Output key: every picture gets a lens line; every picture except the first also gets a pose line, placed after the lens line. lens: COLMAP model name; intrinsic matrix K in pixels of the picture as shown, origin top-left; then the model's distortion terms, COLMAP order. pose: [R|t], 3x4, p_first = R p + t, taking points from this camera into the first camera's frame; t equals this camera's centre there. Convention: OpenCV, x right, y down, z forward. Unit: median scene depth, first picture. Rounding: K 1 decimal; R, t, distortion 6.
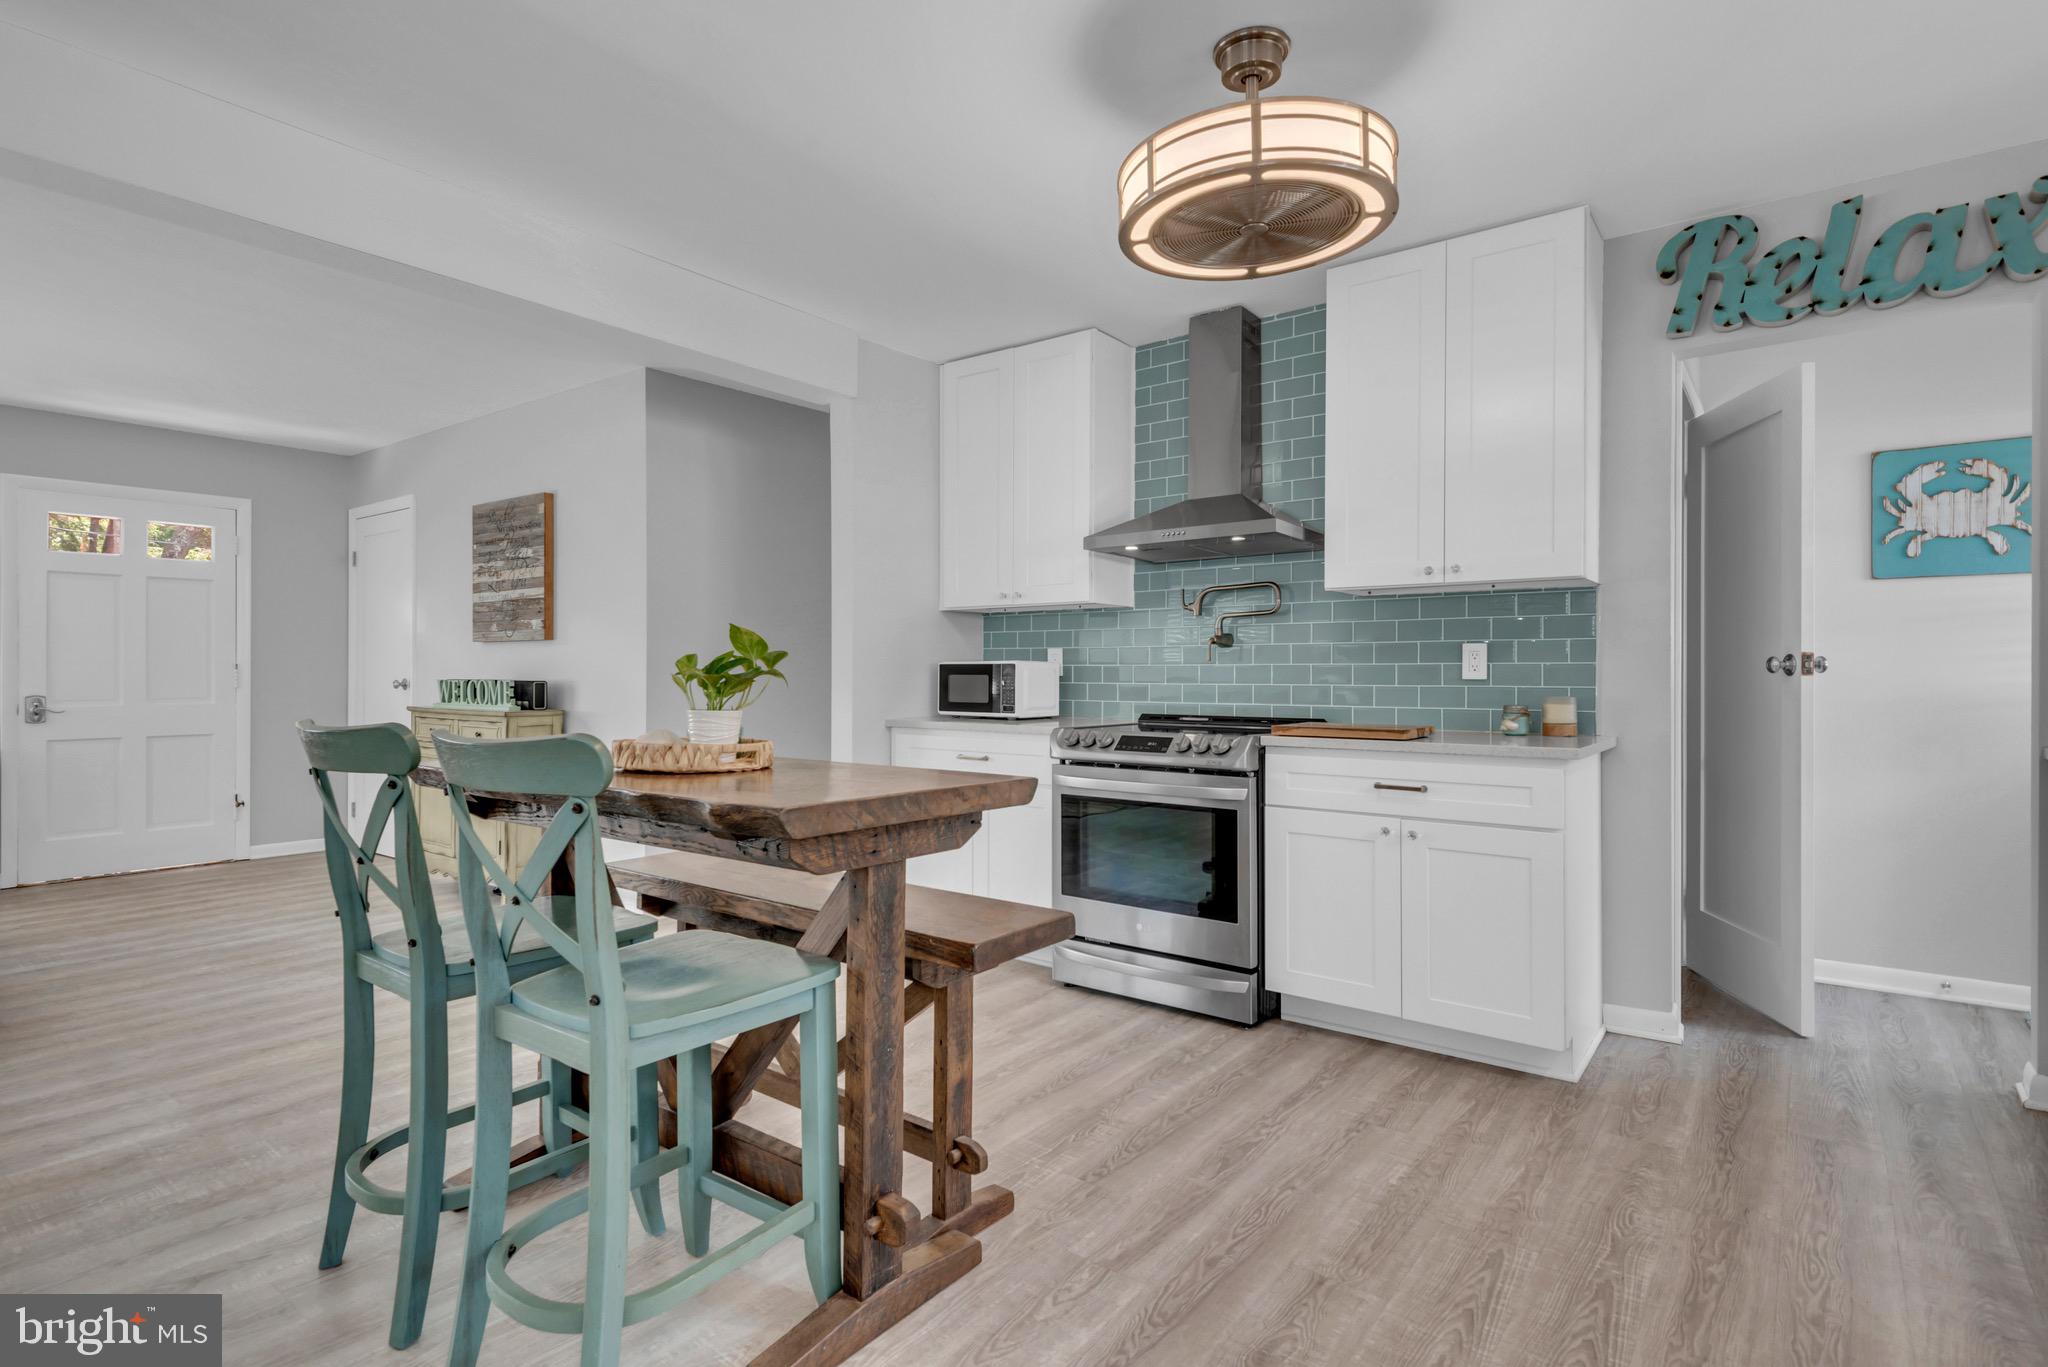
lens RADIAL K [[1030.2, 0, 1012.1], [0, 1030.2, 676.6], [0, 0, 1]] dist [0.023856, -0.008813]
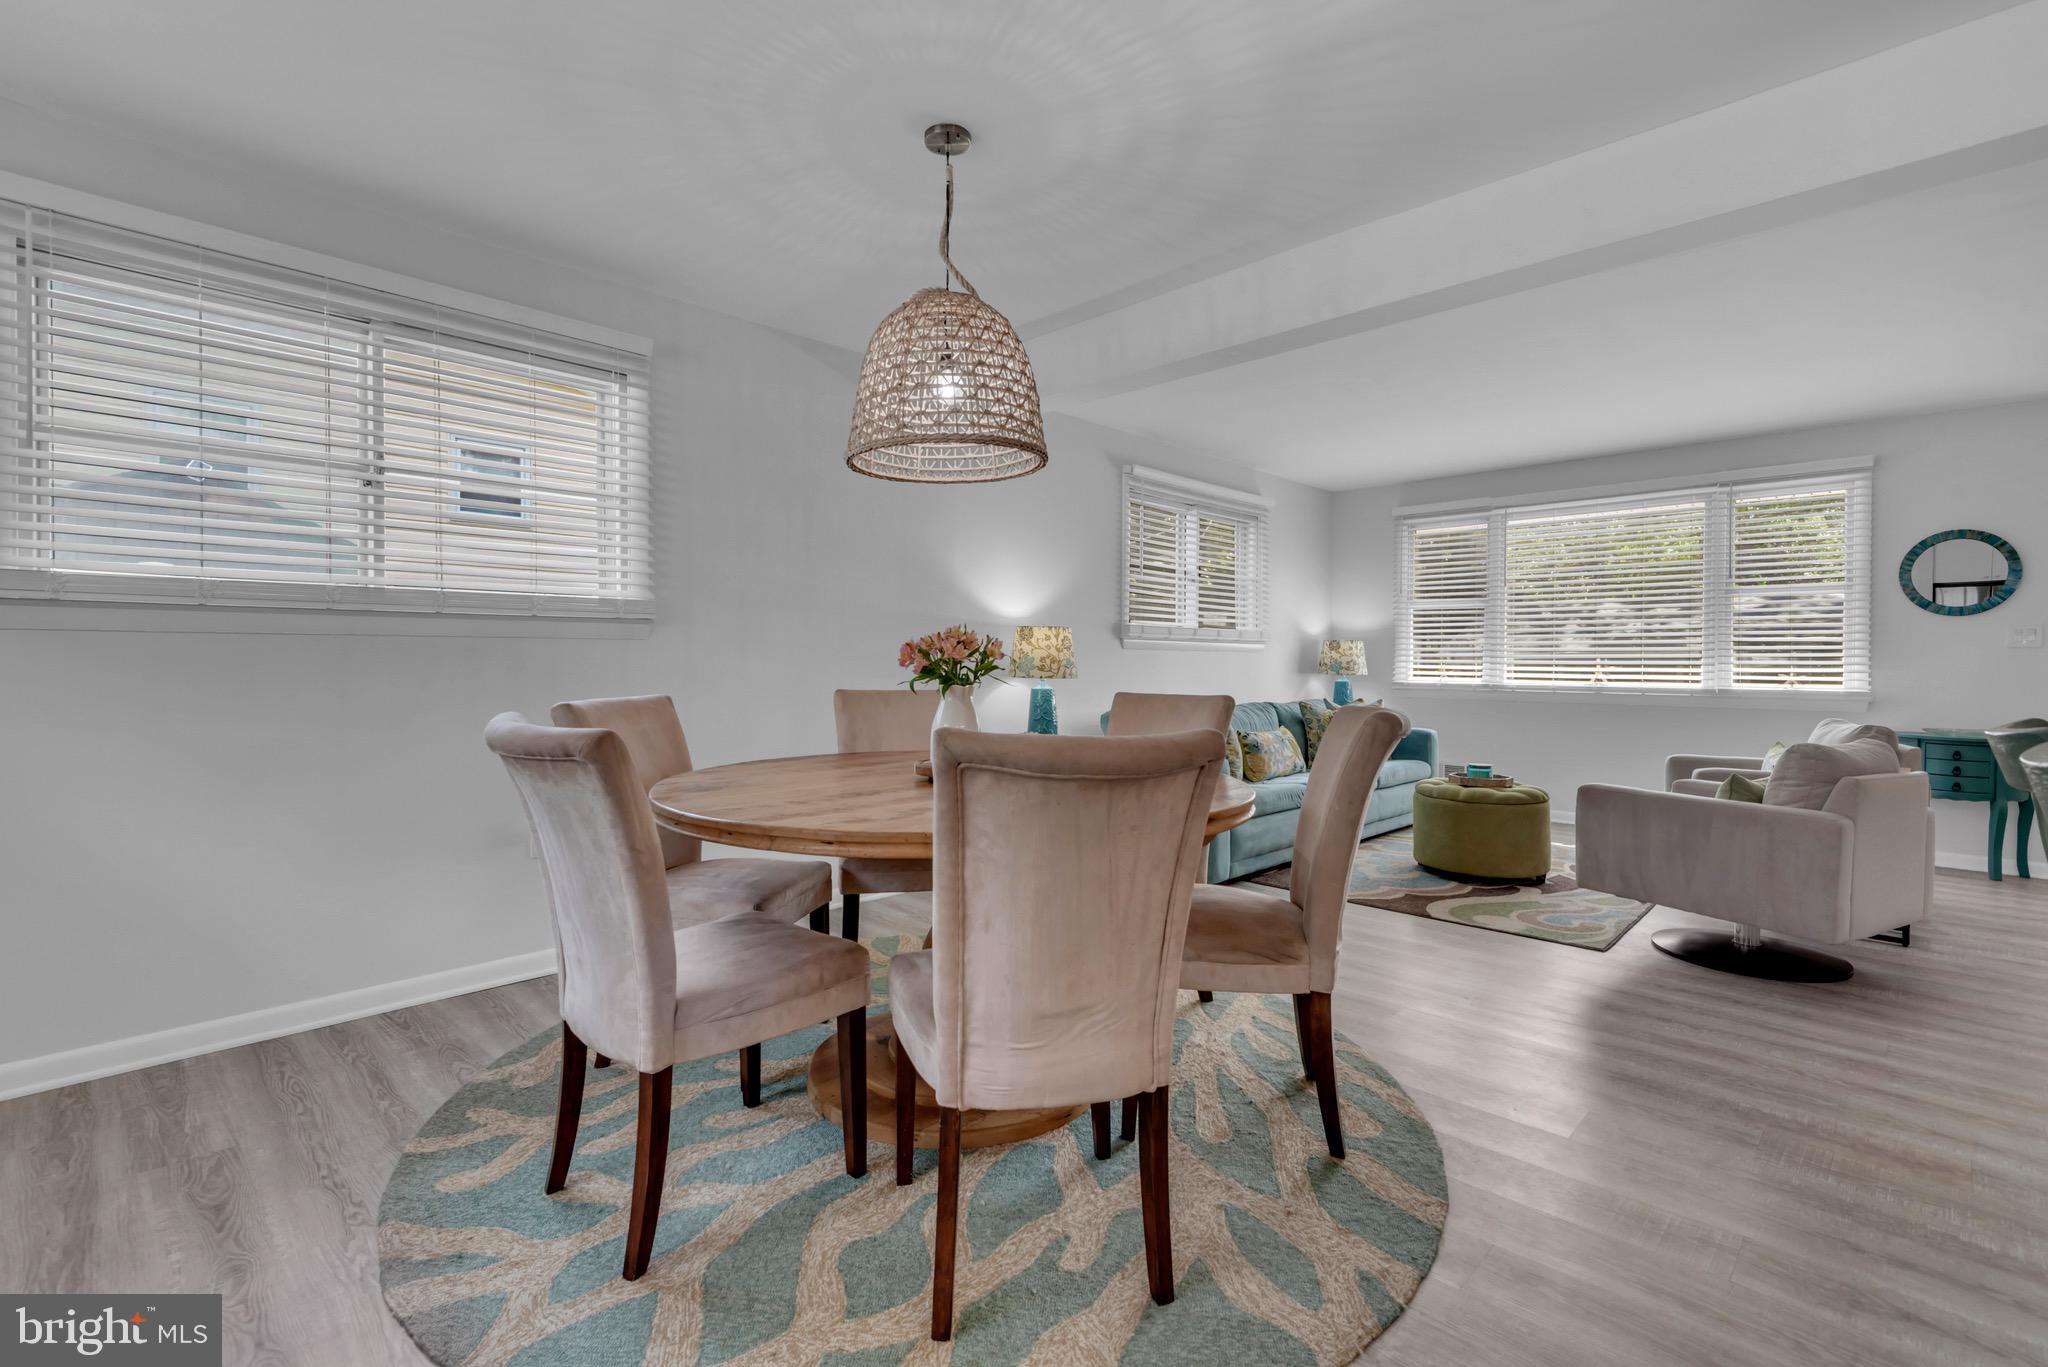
lens RADIAL K [[925.4, 0, 1014.4], [0, 925.4, 670.0], [0, 0, 1]] dist [0.028963, -0.011787]
pose [[-0.114429, 0.009801, -0.993383, 0.077787], [-0.006434, 0.999923, 0.010607, -0.002773], [0.993411, 0.007605, -0.114357, 0.164026]]
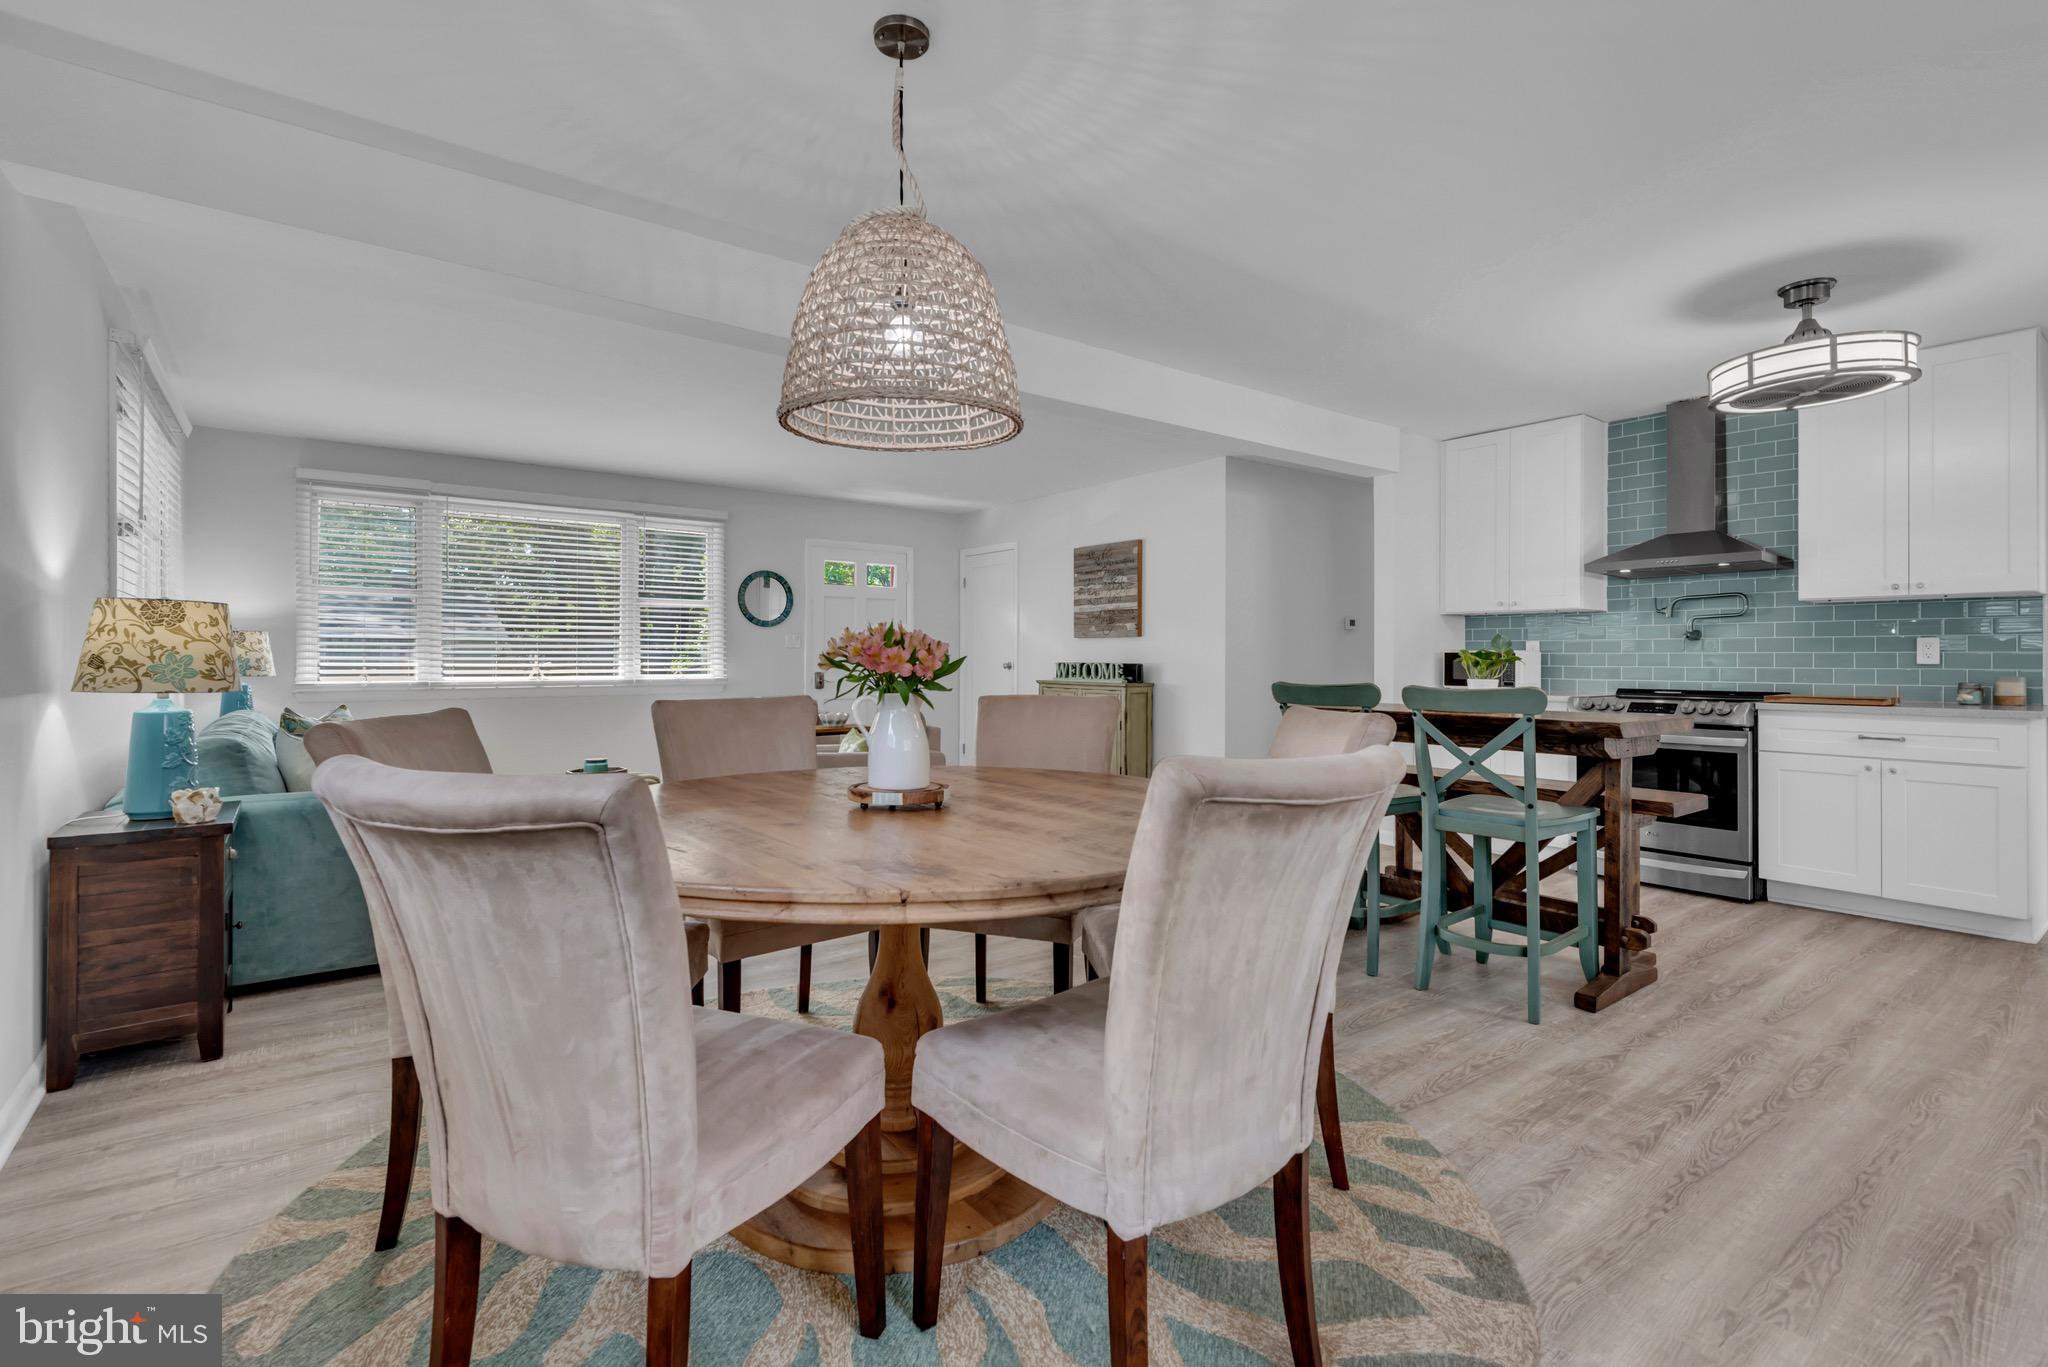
lens RADIAL K [[925.4, 0, 1016.3], [0, 925.4, 657.2], [0, 0, 1]] dist [0.028963, -0.011787]
pose [[0.965511, -0.000914, -0.260362, -0.395449], [0.000447, 0.999998, -0.001853, -0.004298], [0.260363, 0.001673, 0.965509, -0.517030]]
